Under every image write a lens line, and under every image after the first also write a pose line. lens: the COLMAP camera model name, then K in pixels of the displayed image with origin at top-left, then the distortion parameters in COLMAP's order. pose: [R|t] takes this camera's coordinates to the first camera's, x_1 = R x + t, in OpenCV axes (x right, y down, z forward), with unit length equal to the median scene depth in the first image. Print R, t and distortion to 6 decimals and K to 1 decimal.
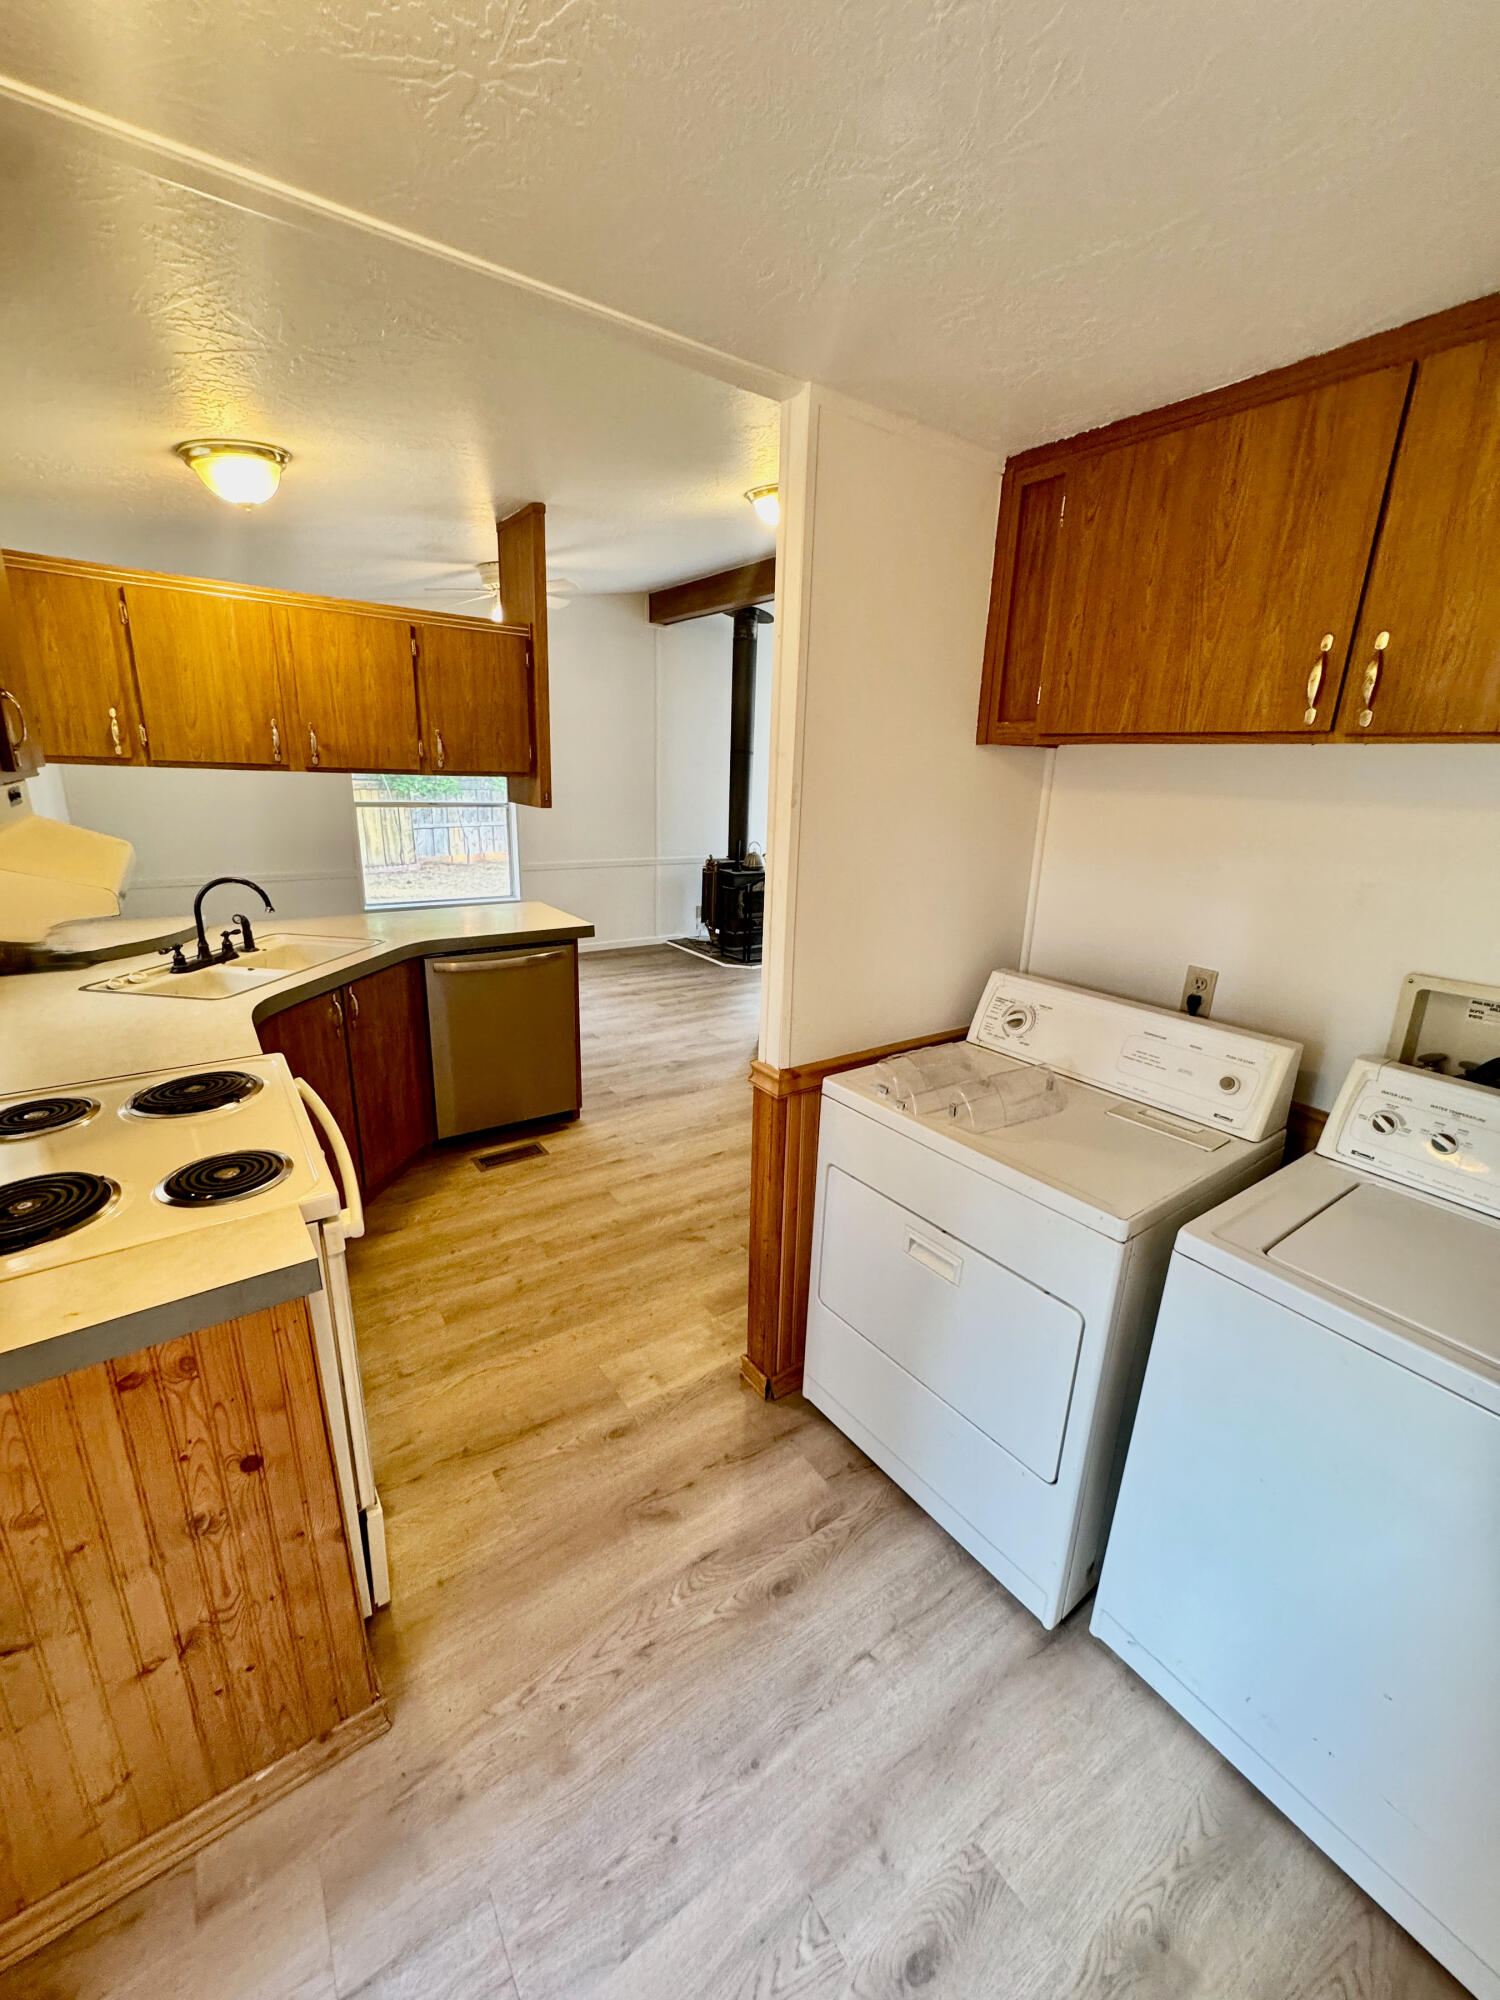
lens RADIAL K [[794.5, 0, 754.6], [0, 794.5, 994.7], [0, 0, 1]] dist [0.000107, 0.000216]
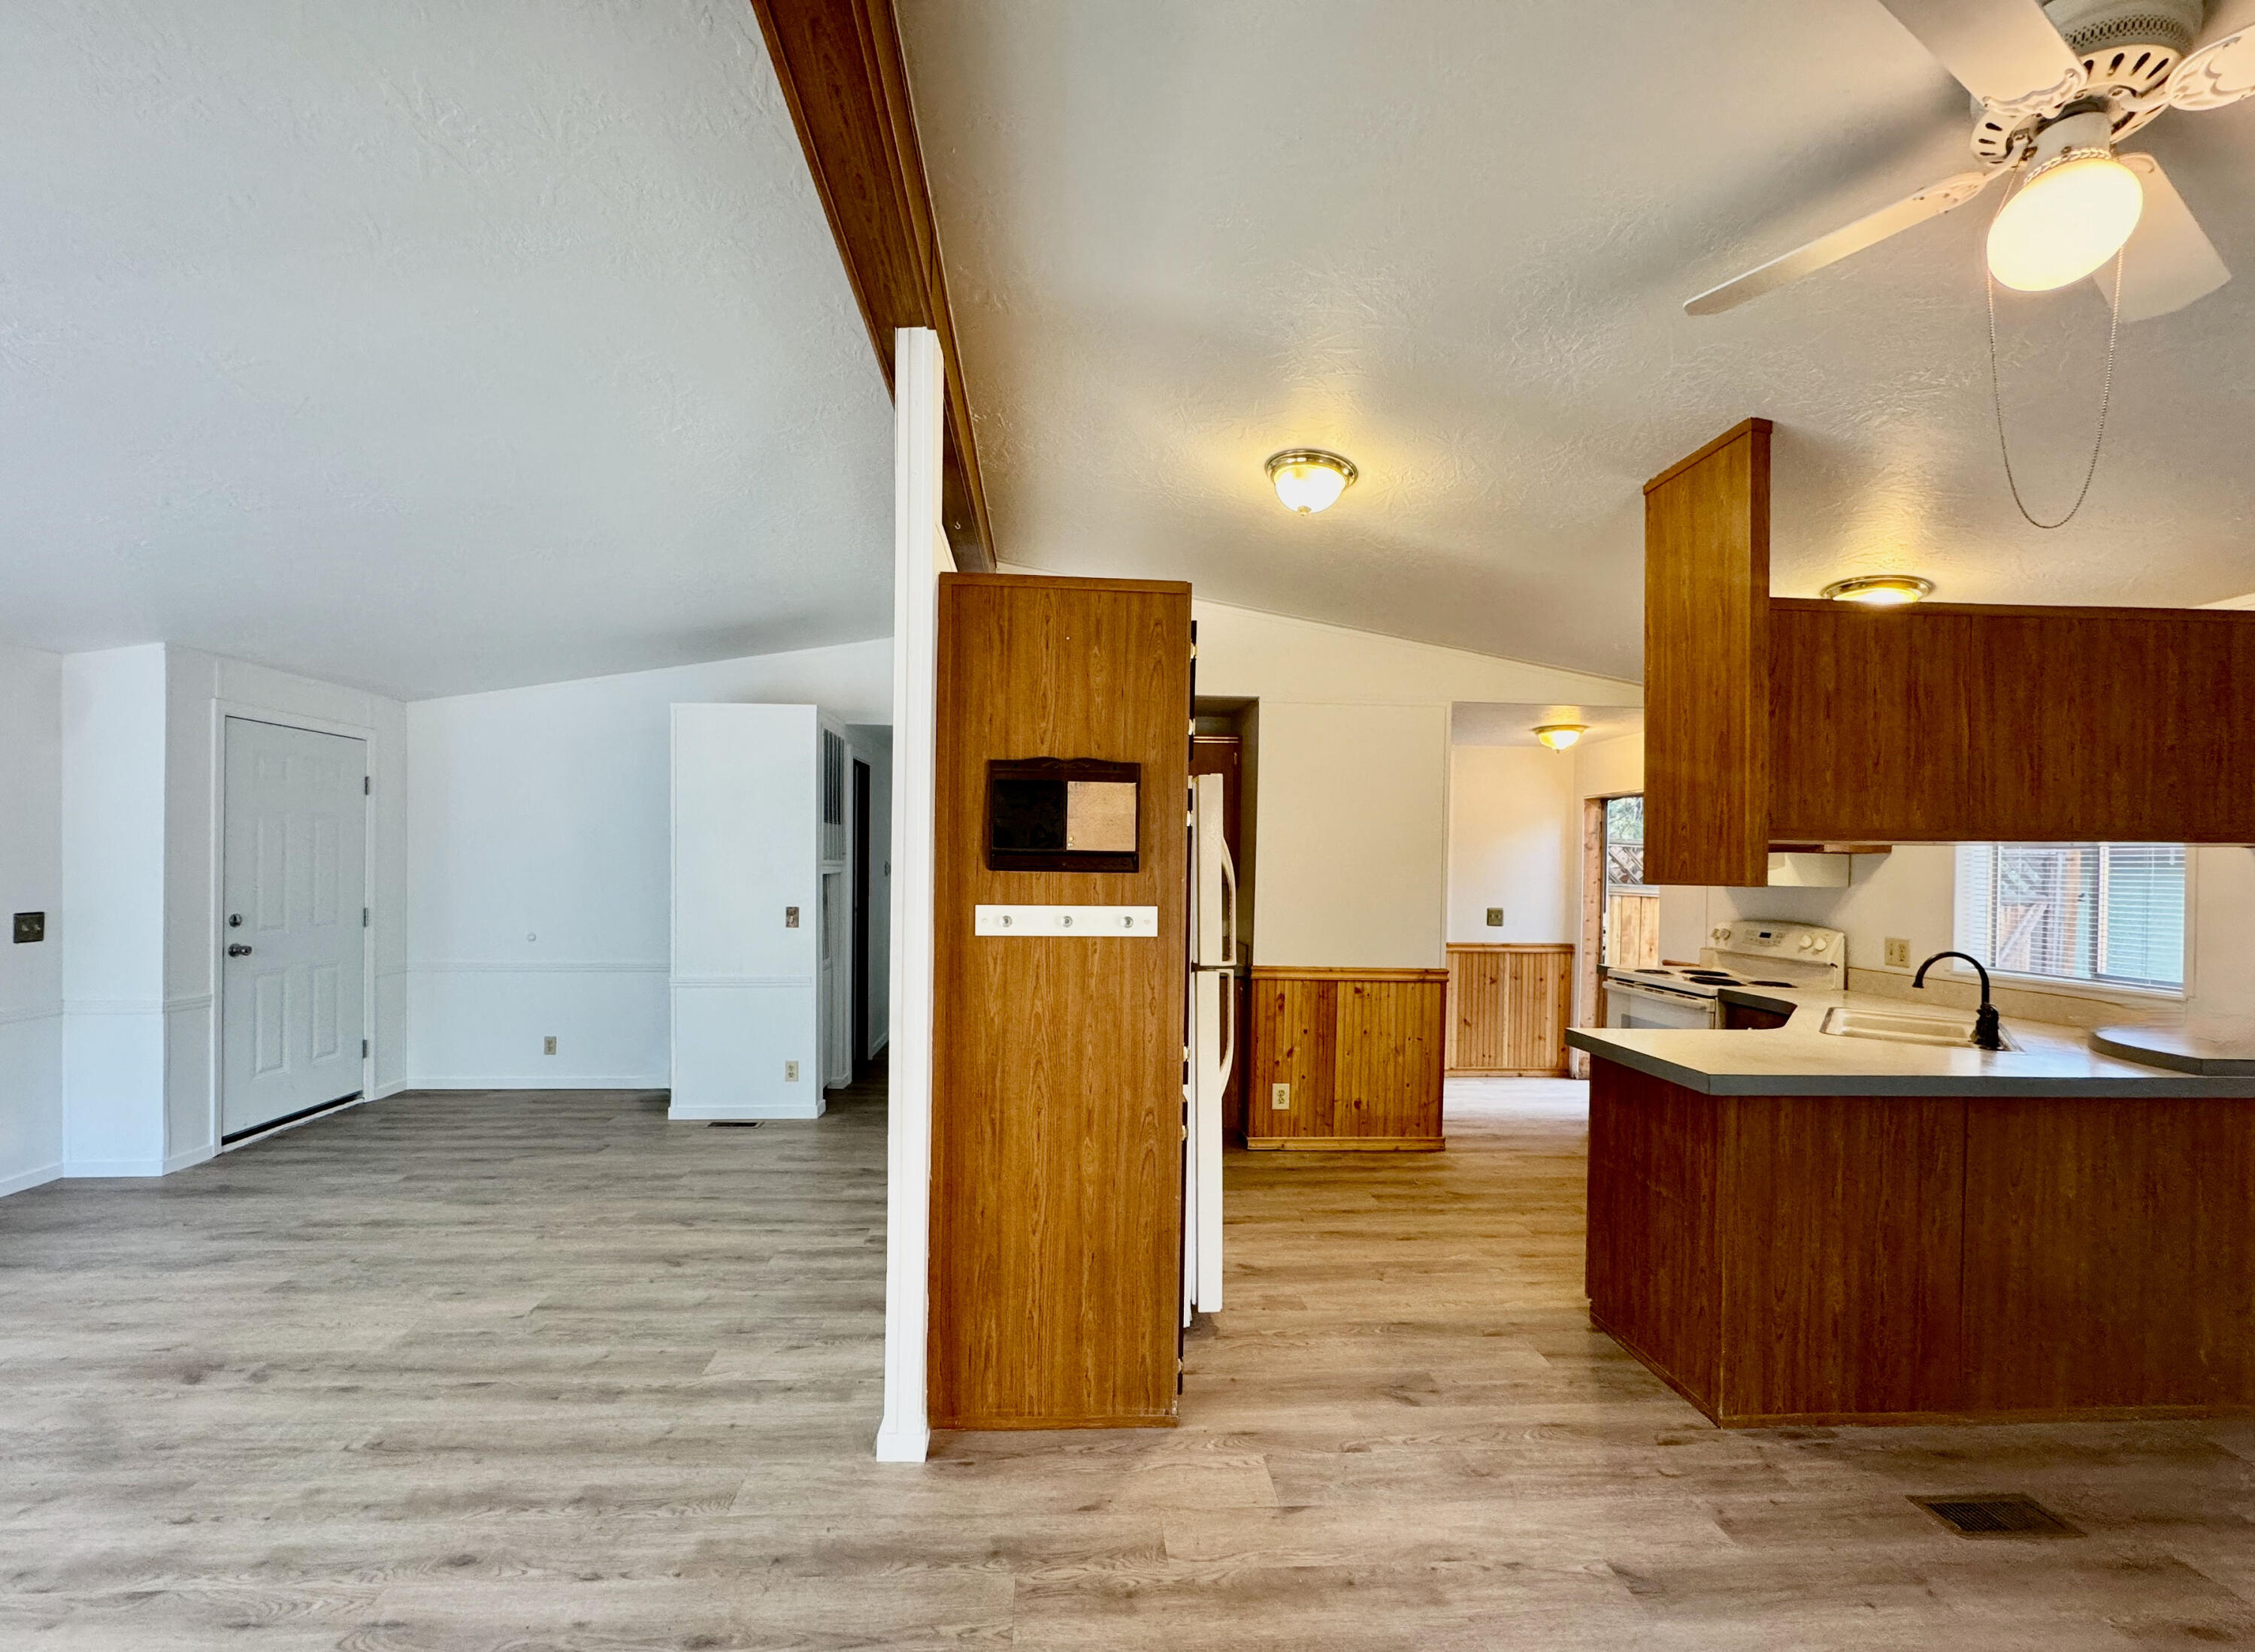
lens RADIAL K [[921.8, 0, 1100.4], [0, 921.8, 869.6], [0, 0, 1]] dist [-0.002452, 0.000261]
pose [[-0.842405, -0.054423, 0.536089, -0.327138], [0.102856, 0.960353, 0.259120, -0.567239], [-0.528937, 0.273424, -0.803408, 2.133067]]
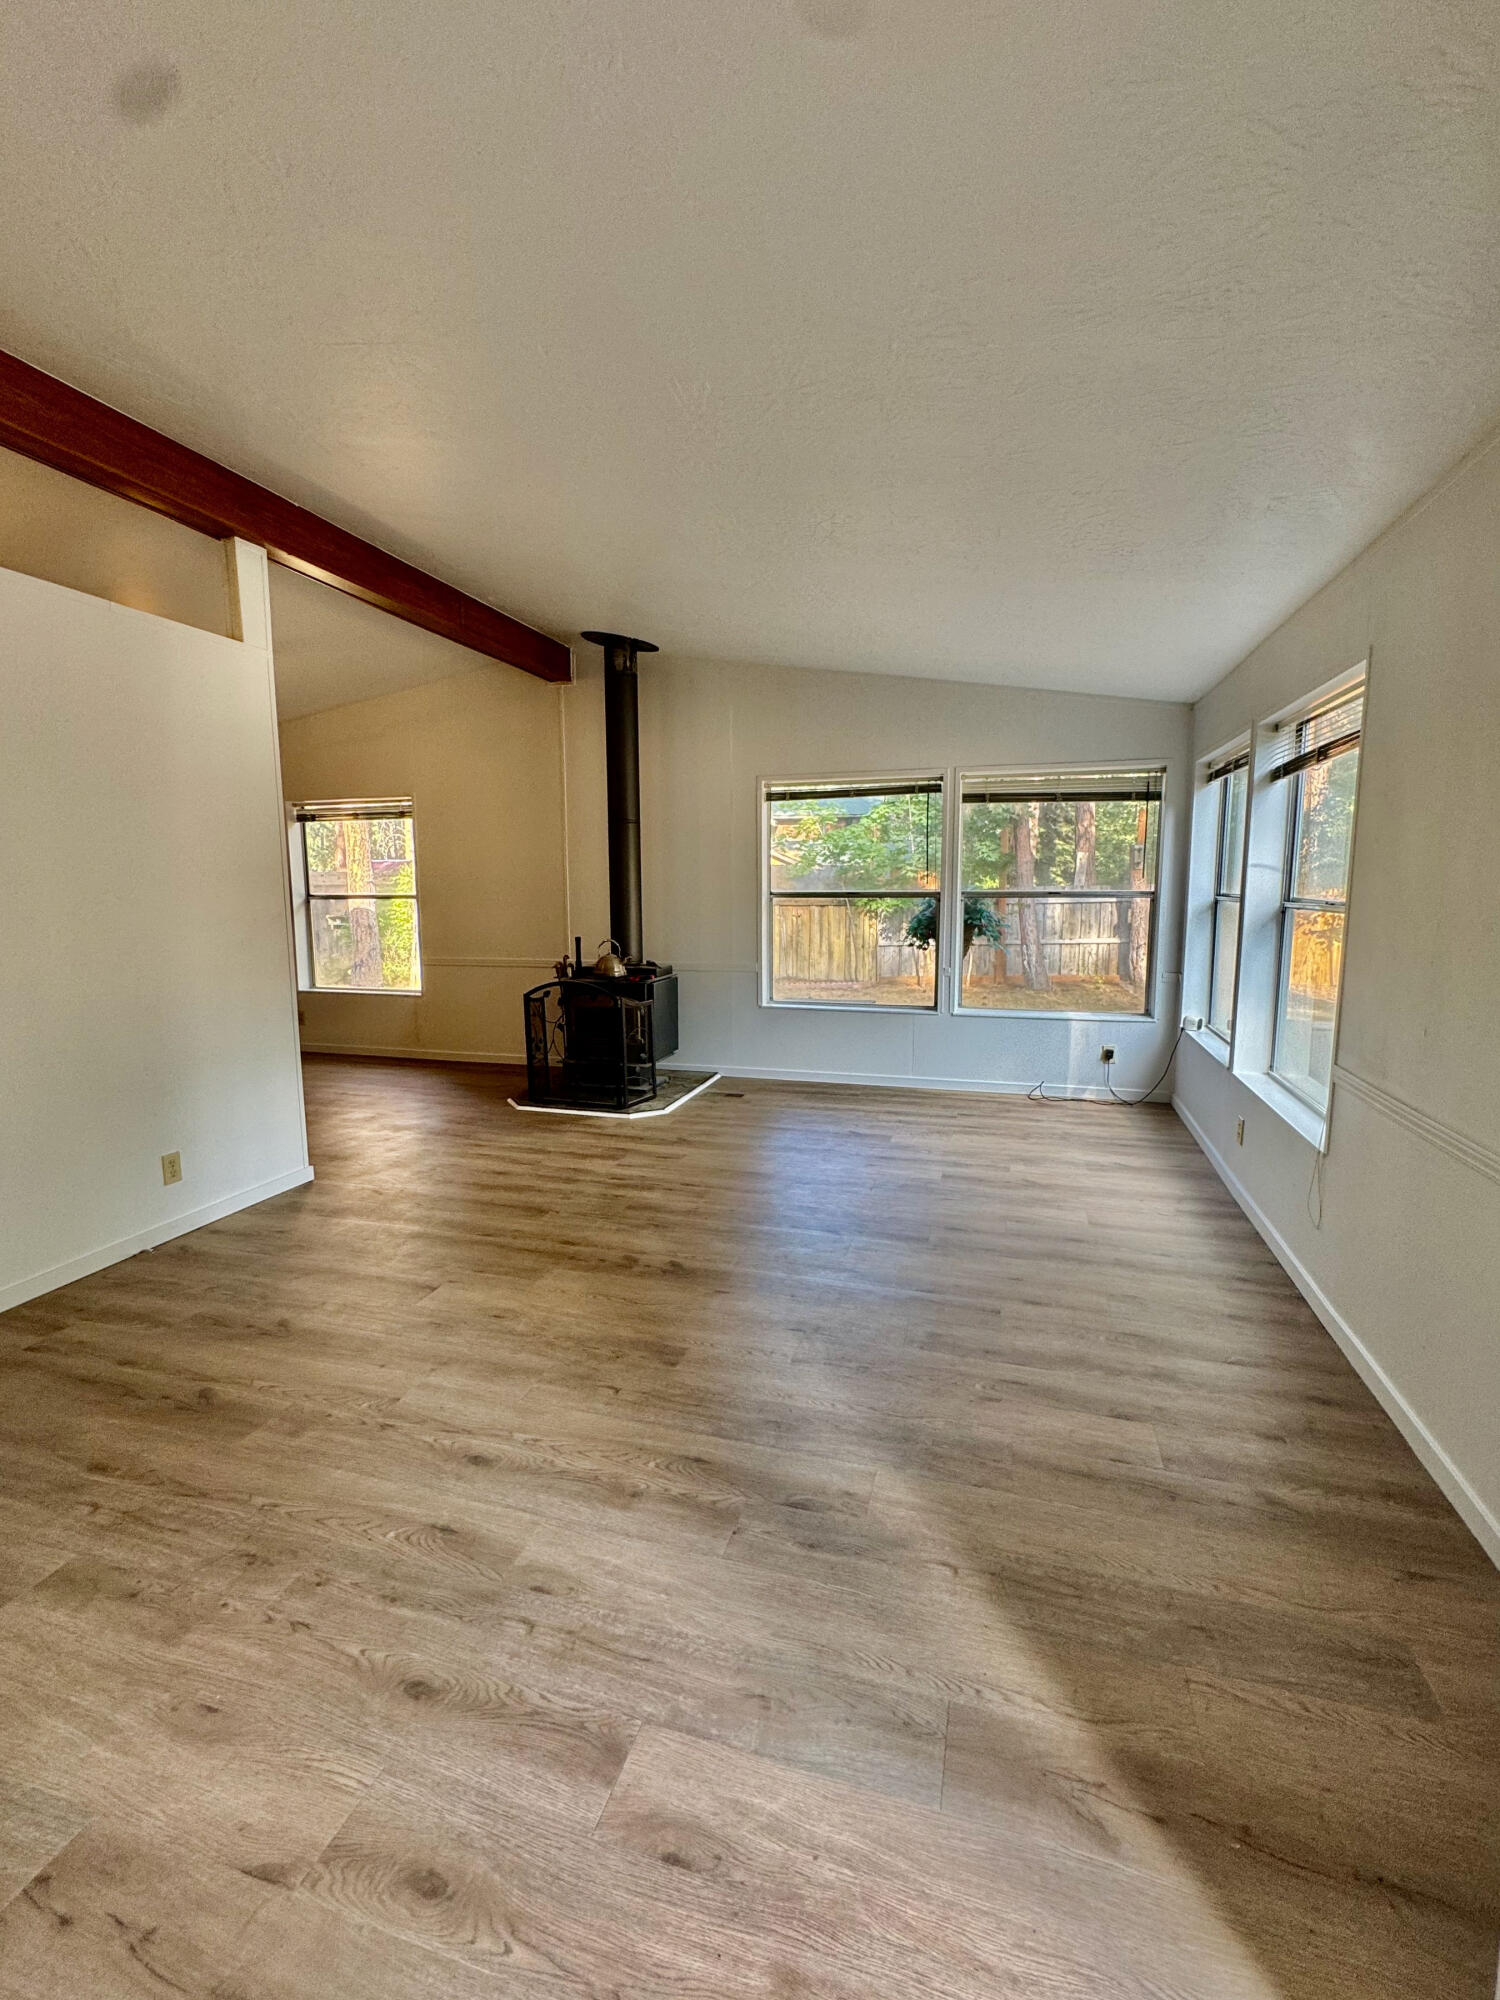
lens RADIAL K [[871.3, 0, 750.0], [0, 871.3, 1000.0], [0, 0, 1]] dist [0.000328, 0.000104]
pose [[0.615479, 0.063491, -0.785592, 1.587754], [-0.190448, 0.979193, -0.070071, -0.245959], [0.764797, 0.192741, 0.614765, 1.418916]]
